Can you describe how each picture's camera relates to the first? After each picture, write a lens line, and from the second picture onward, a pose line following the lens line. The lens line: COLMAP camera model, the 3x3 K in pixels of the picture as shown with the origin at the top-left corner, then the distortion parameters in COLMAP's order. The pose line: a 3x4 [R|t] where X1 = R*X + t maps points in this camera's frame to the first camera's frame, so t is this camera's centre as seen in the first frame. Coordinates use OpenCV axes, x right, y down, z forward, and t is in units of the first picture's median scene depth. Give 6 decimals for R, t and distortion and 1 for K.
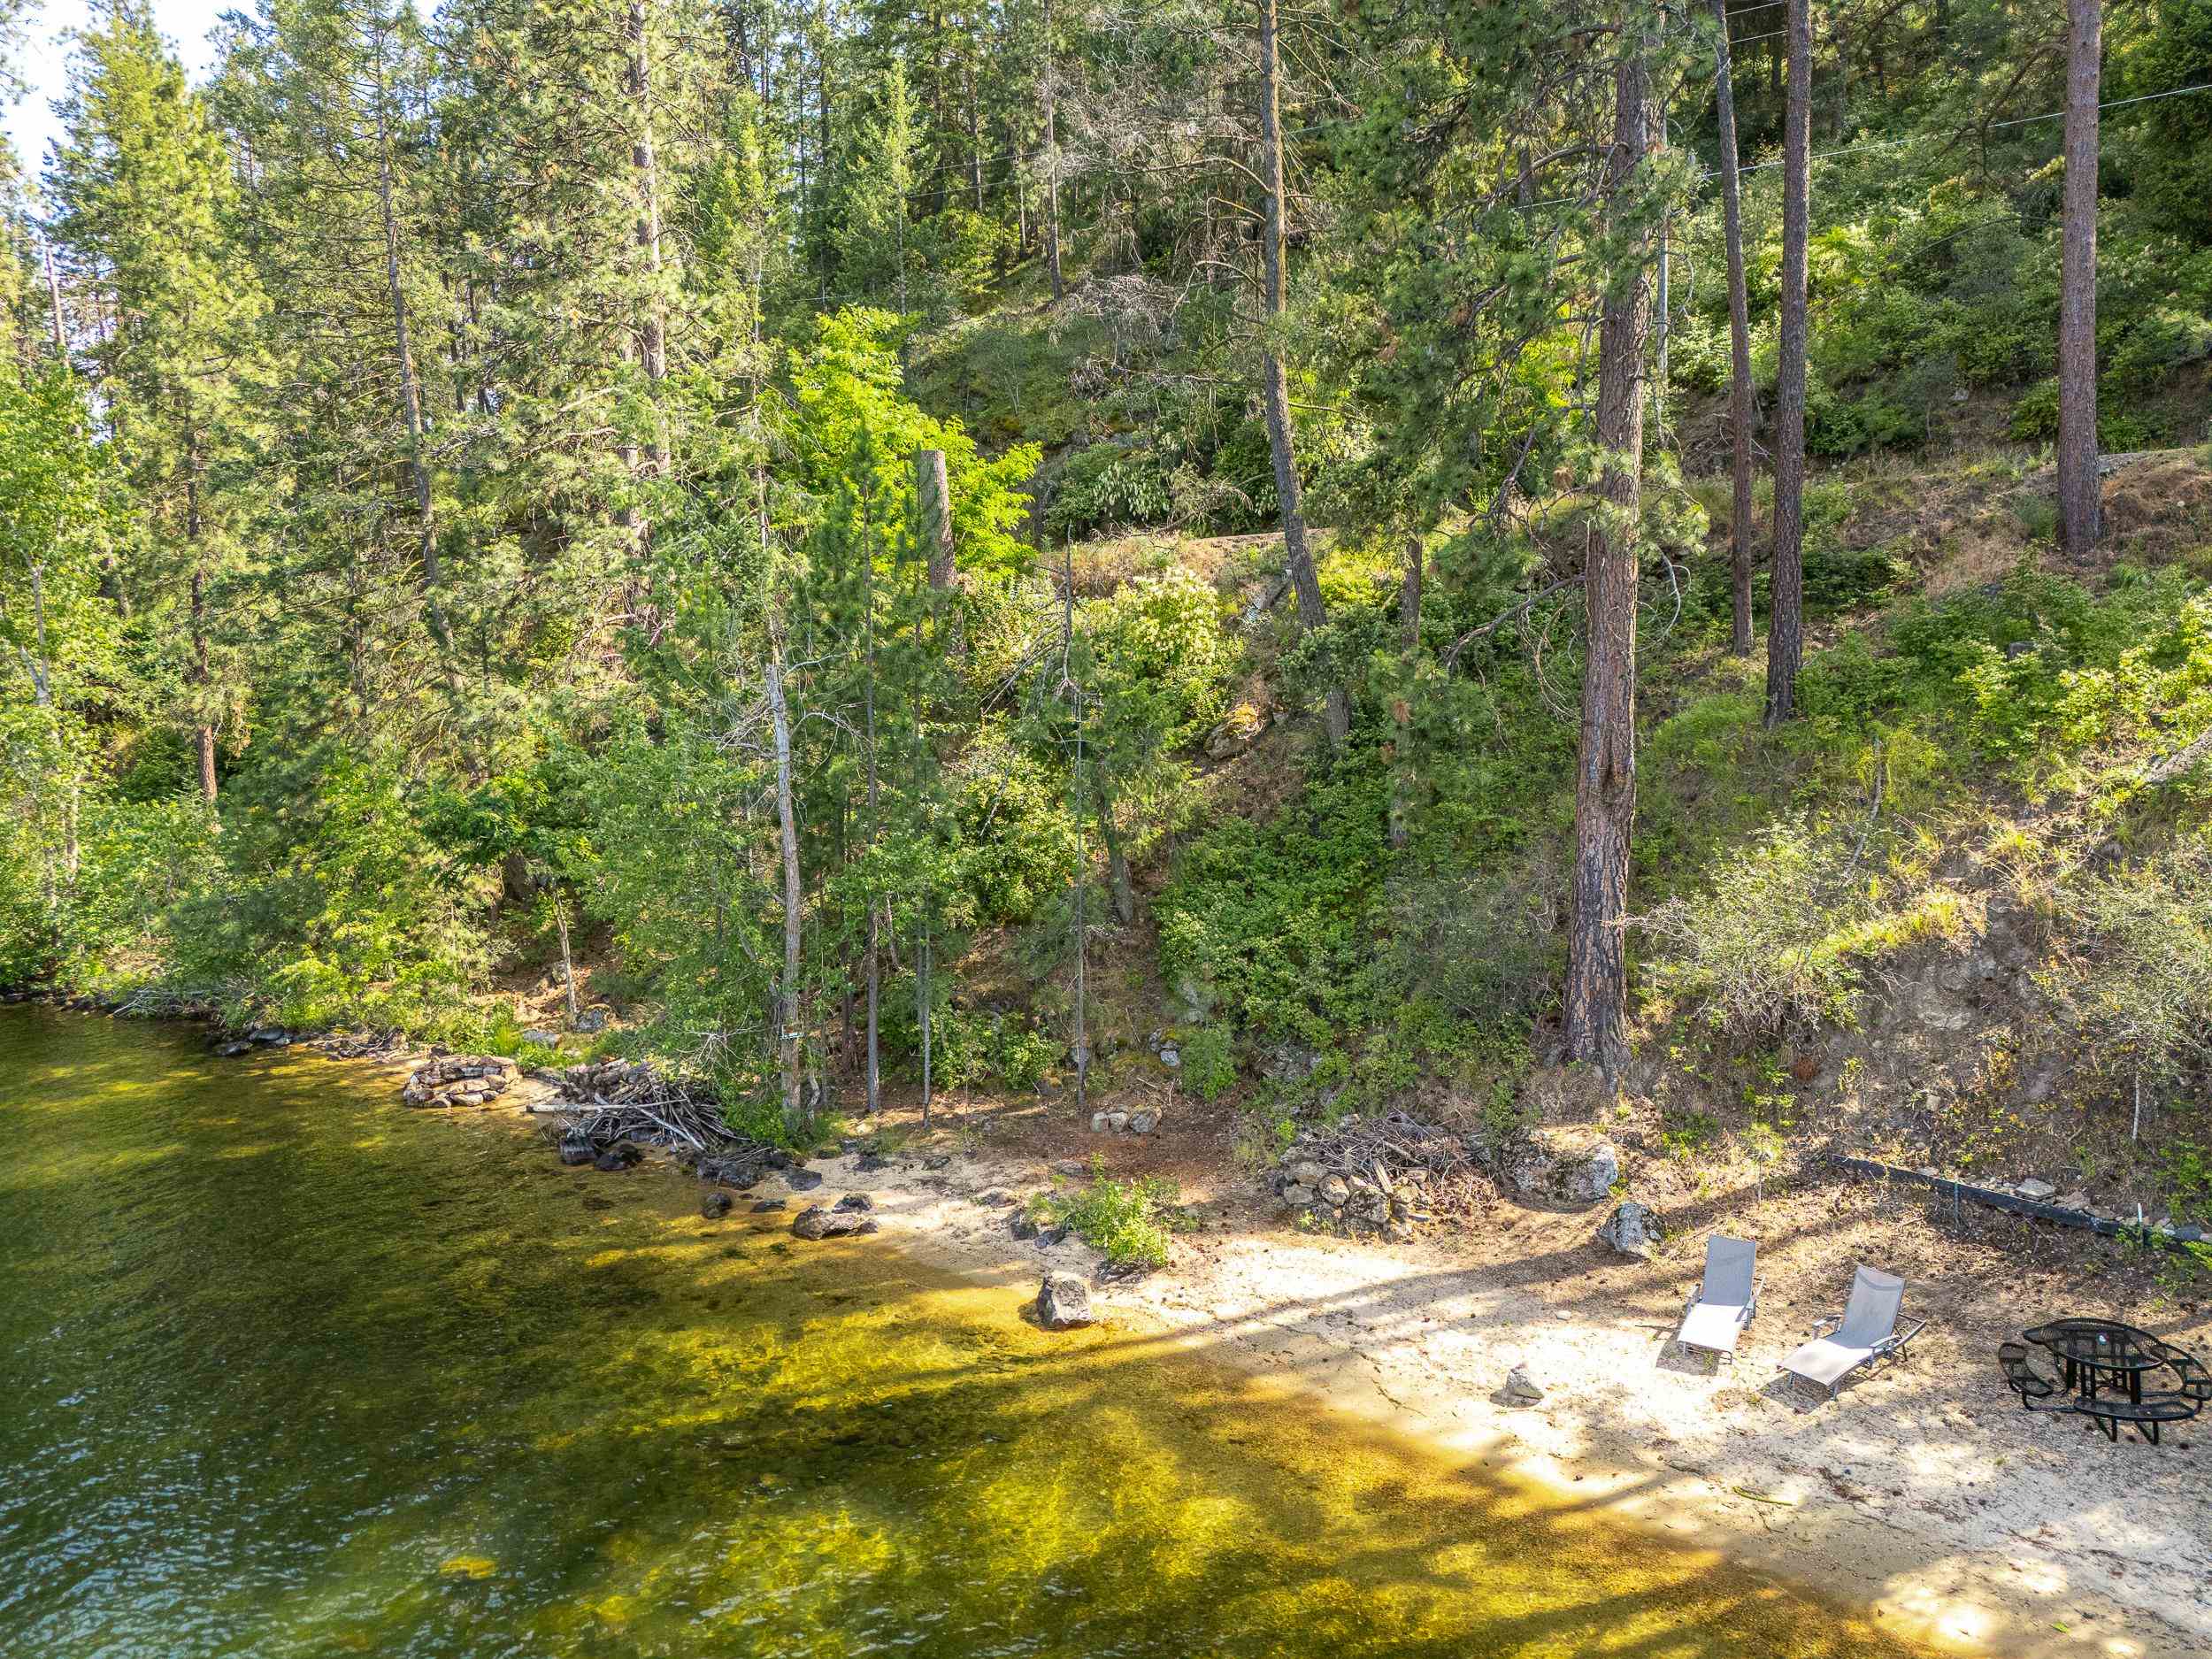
lens RADIAL K [[1613.5, 0, 1114.4], [0, 1613.5, 824.4], [0, 0, 1]] dist [0.085247, -0.078366]
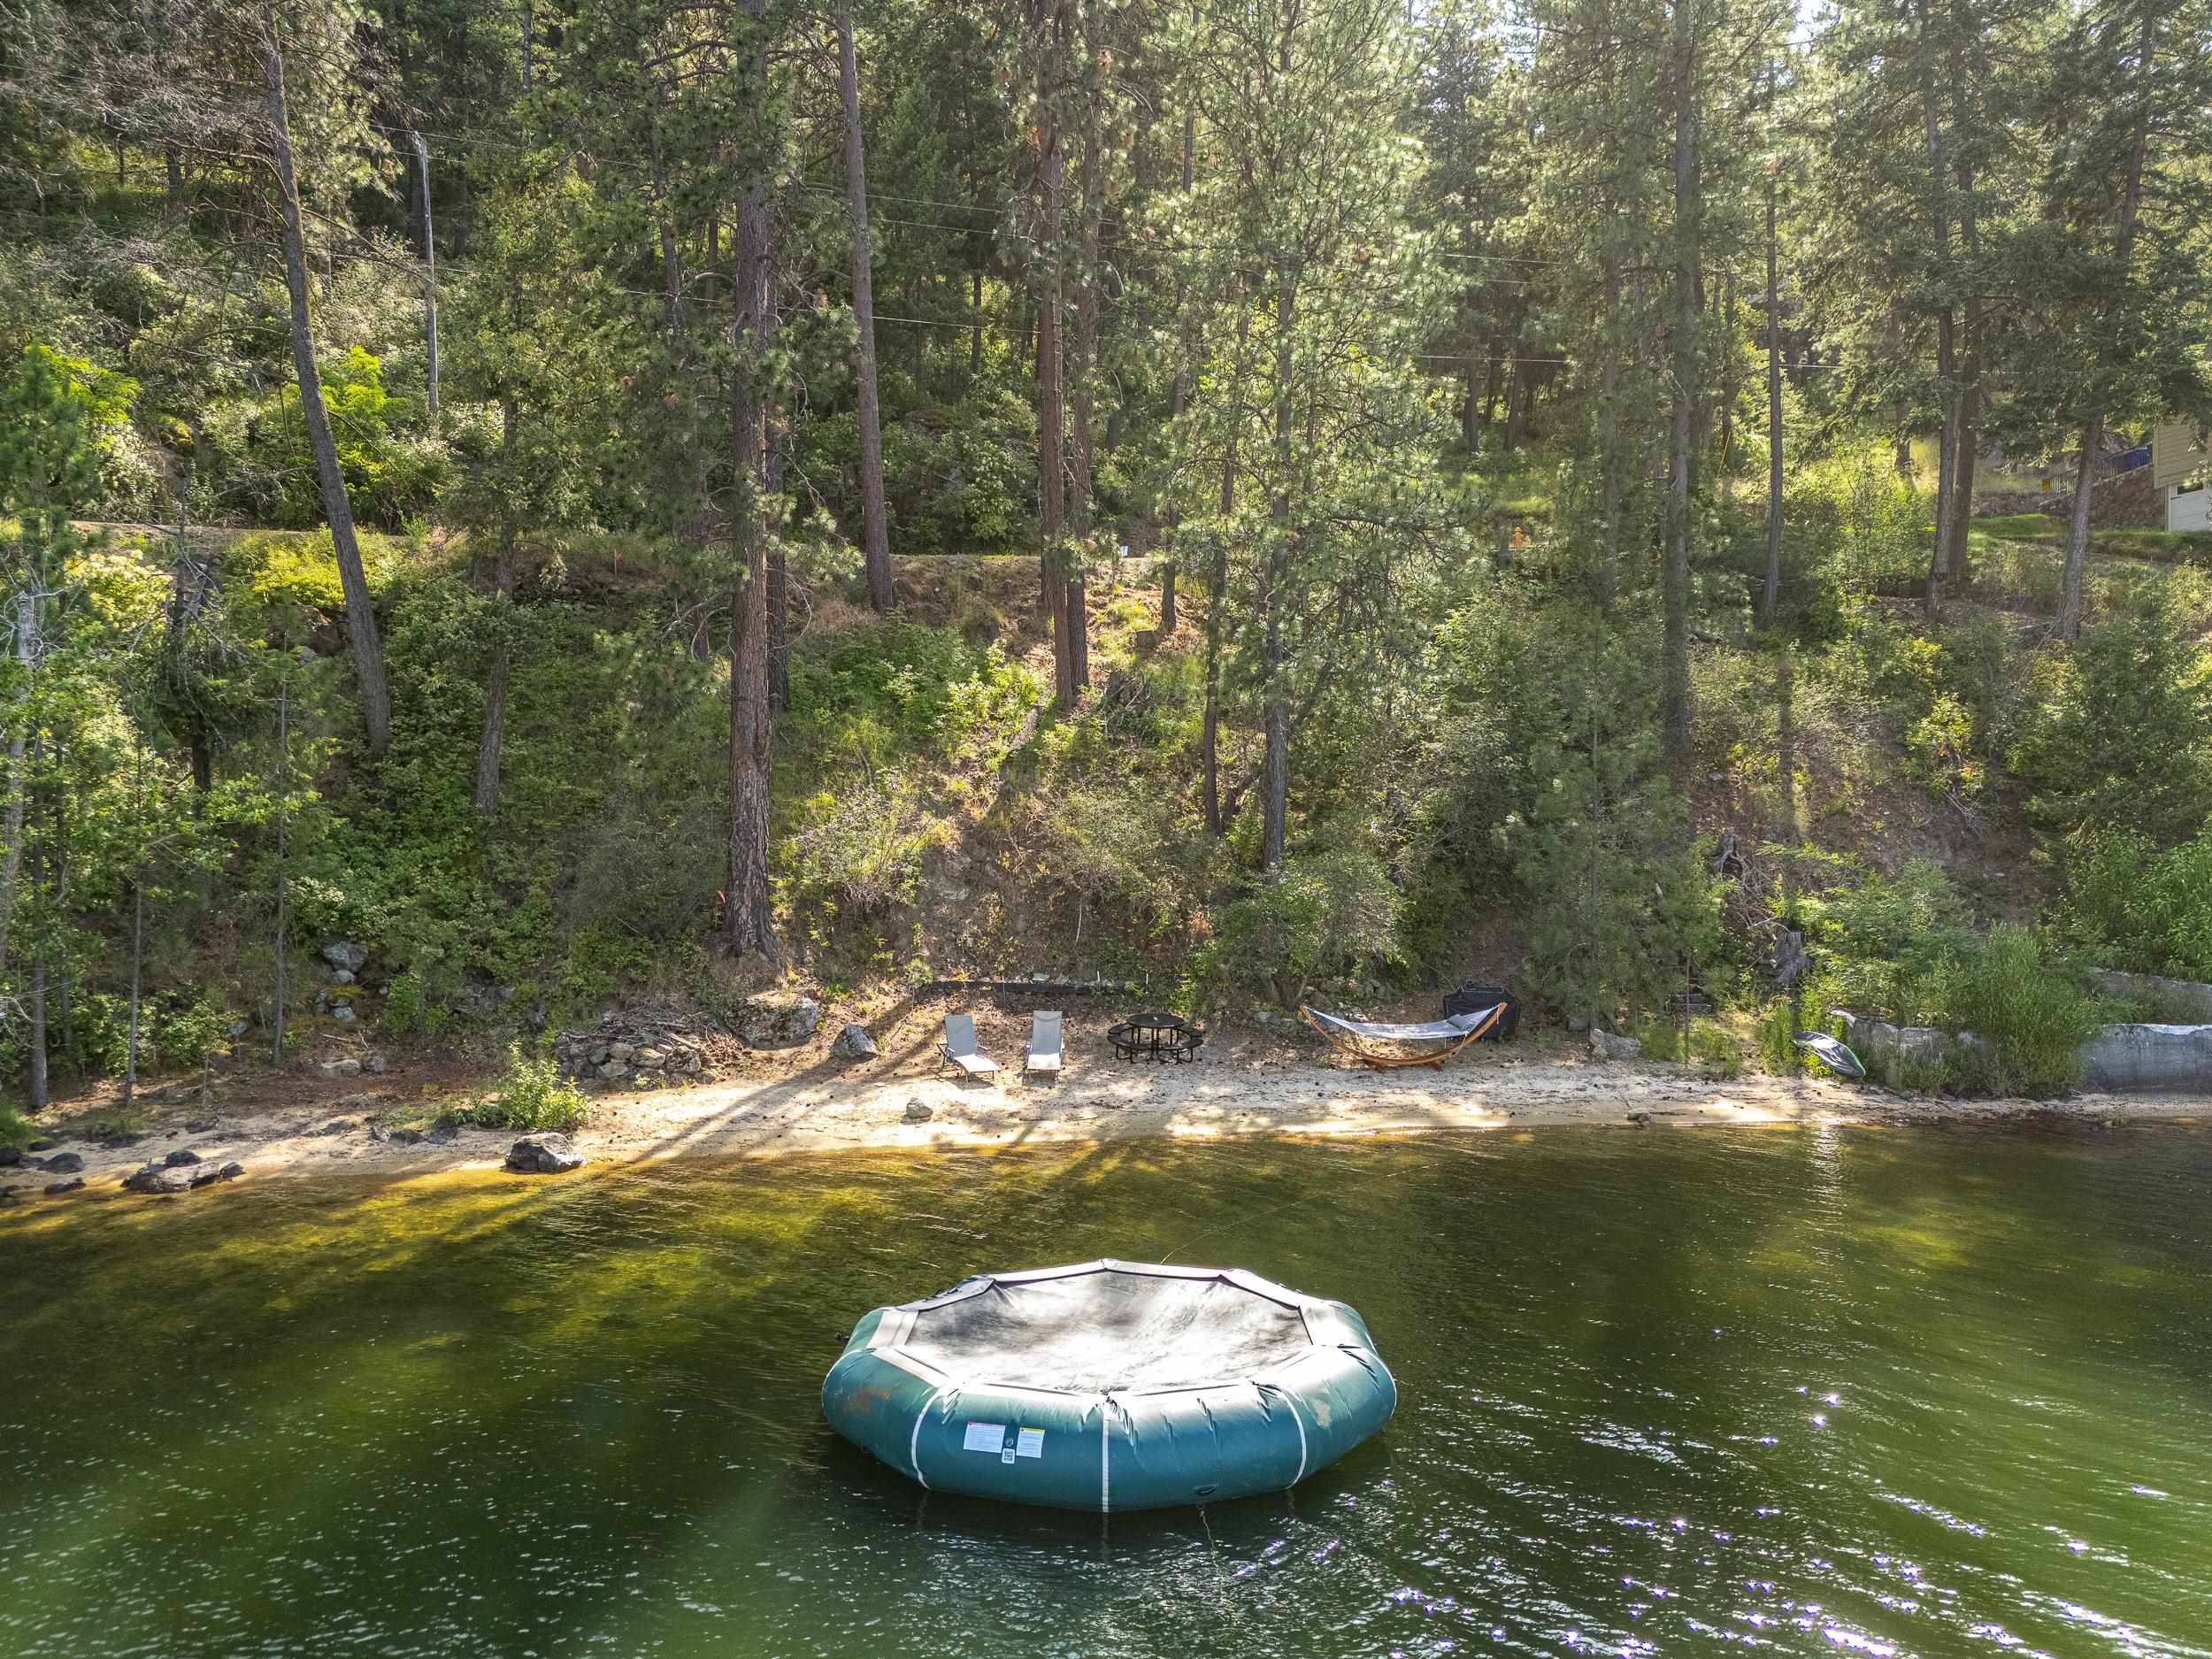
lens RADIAL K [[1637.7, 0, 1108.0], [0, 1637.7, 823.4], [0, 0, 1]] dist [0.075274, -0.077360]
pose [[0.576032, -0.013870, 0.817309, -0.694930], [0.060640, 0.997826, -0.025806, 0.100858], [-0.815175, 0.064427, 0.575621, -0.026744]]
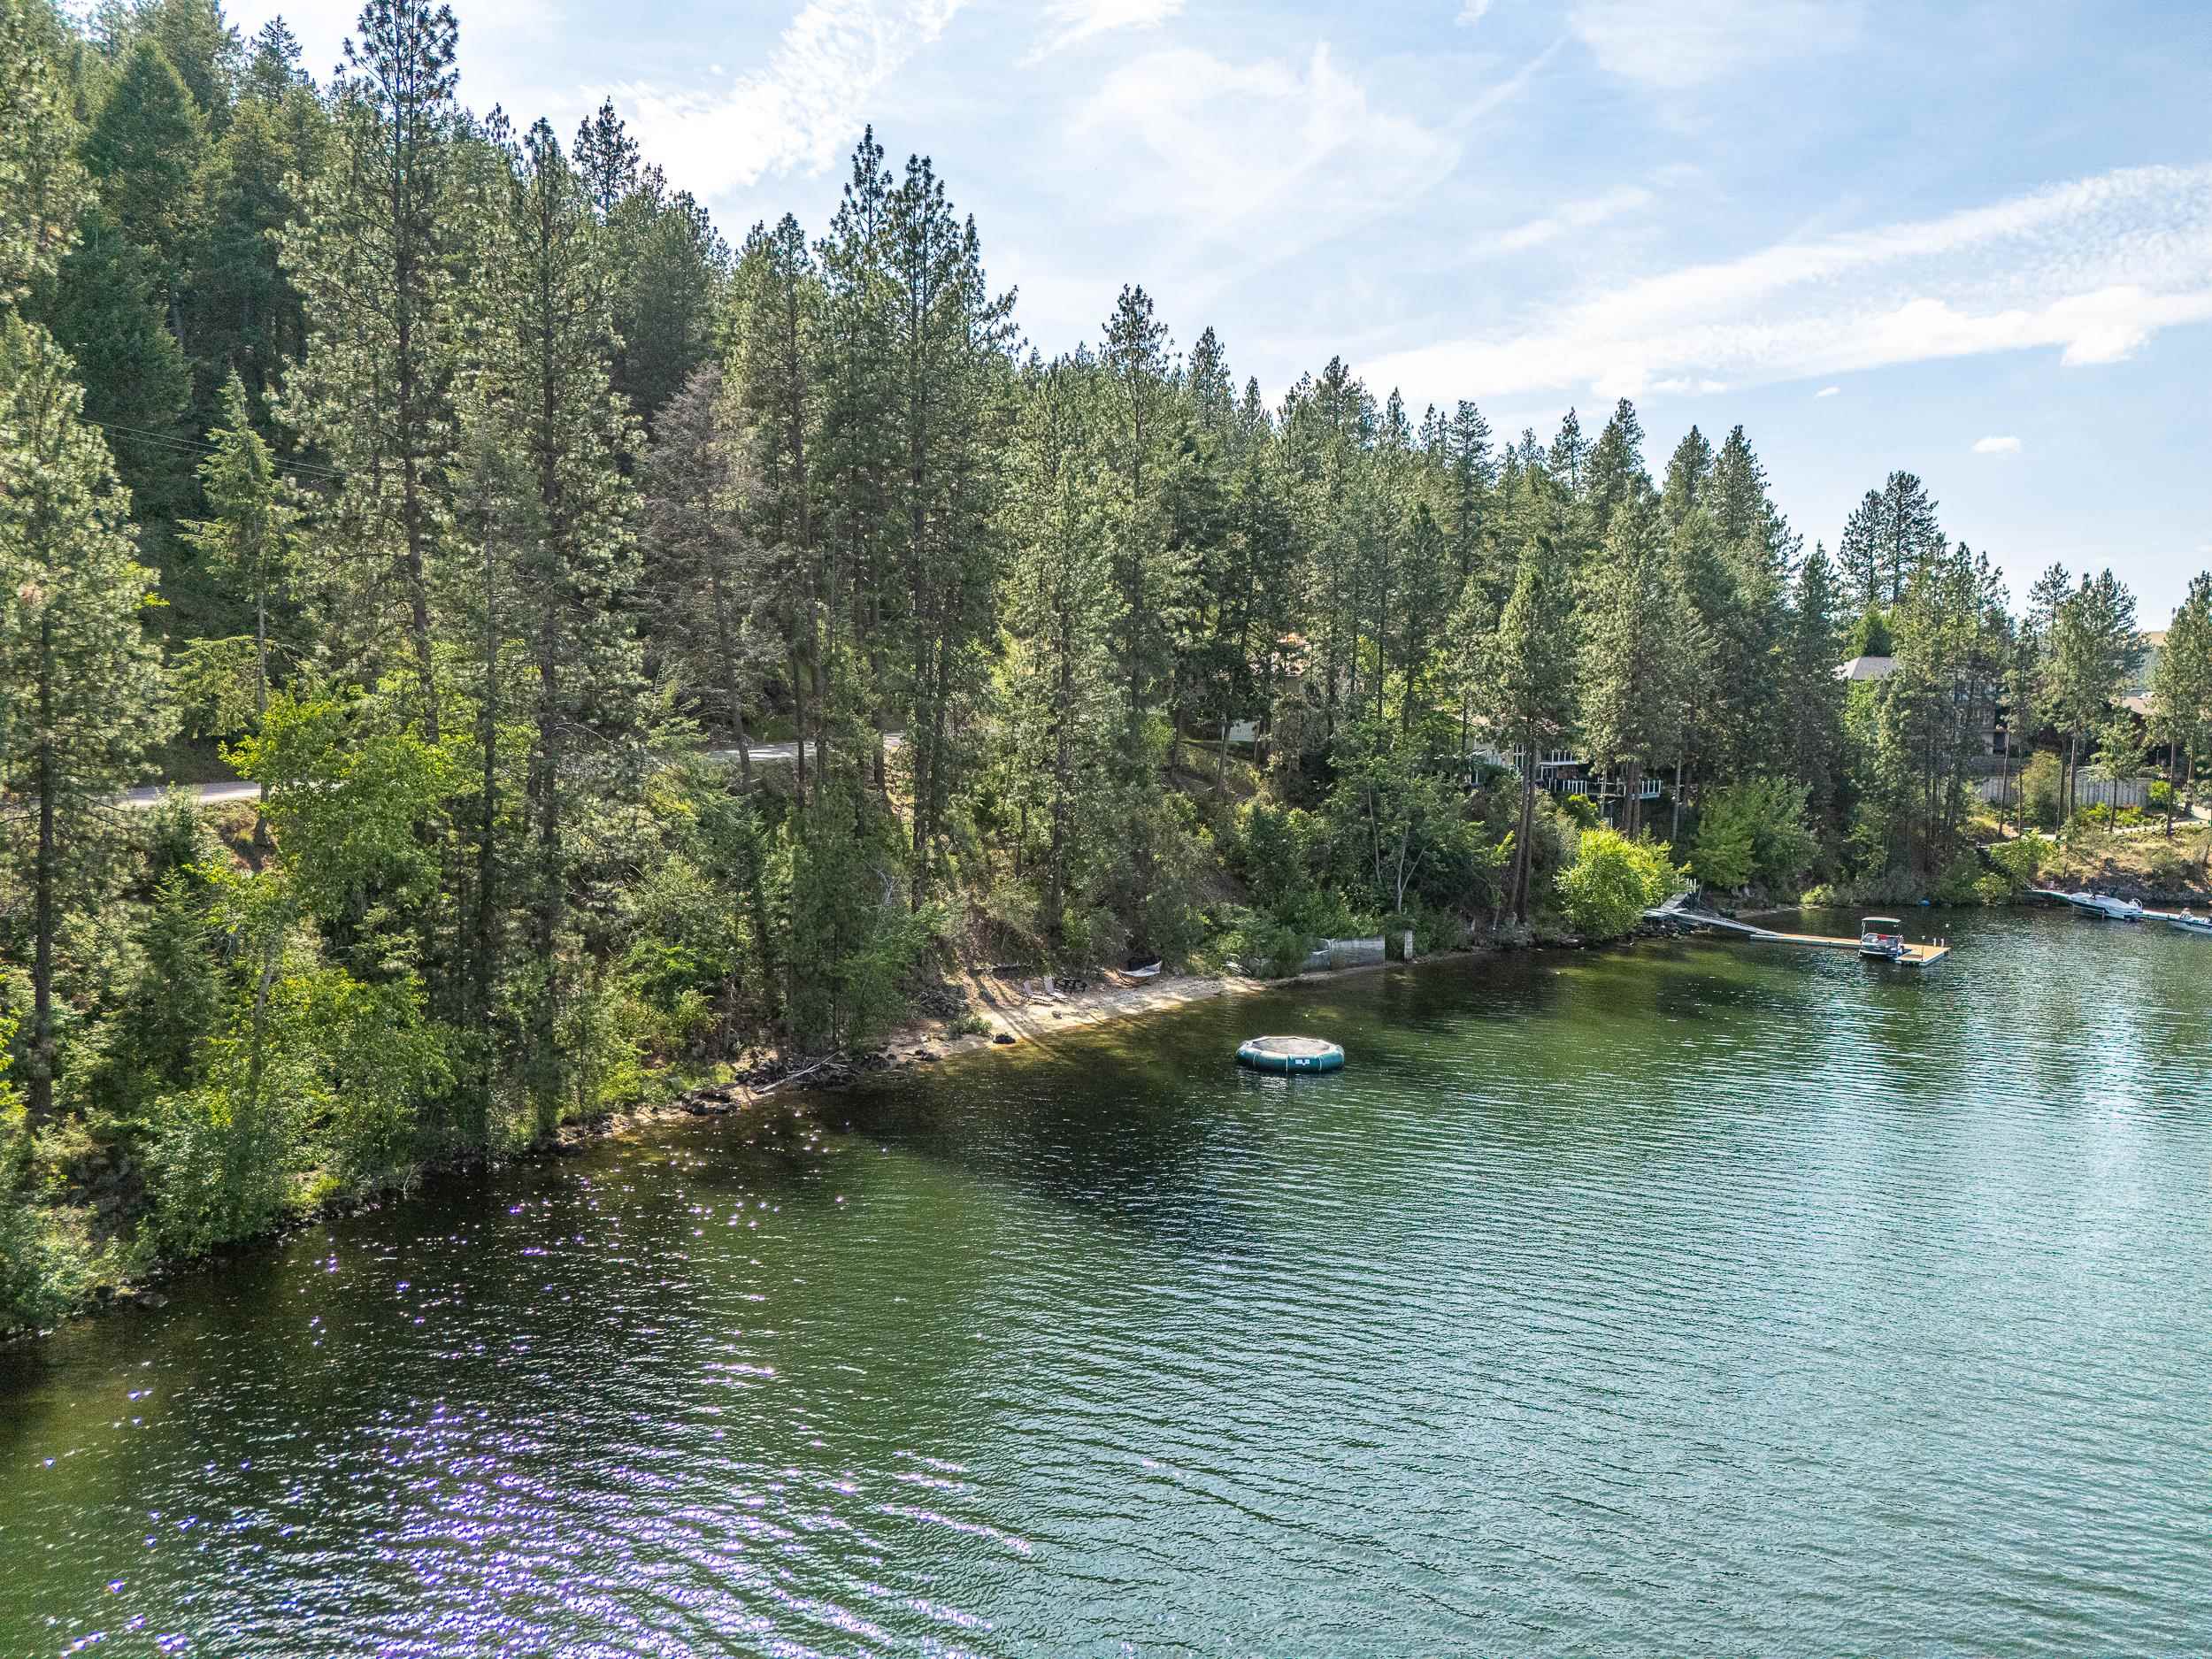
lens RADIAL K [[1613.5, 0, 1114.4], [0, 1613.5, 824.4], [0, 0, 1]] dist [0.085247, -0.078366]
pose [[-0.089682, -0.078922, 0.992839, -3.372166], [0.046977, 0.995411, 0.083370, -0.450526], [-0.994862, 0.054117, -0.085563, 0.948274]]
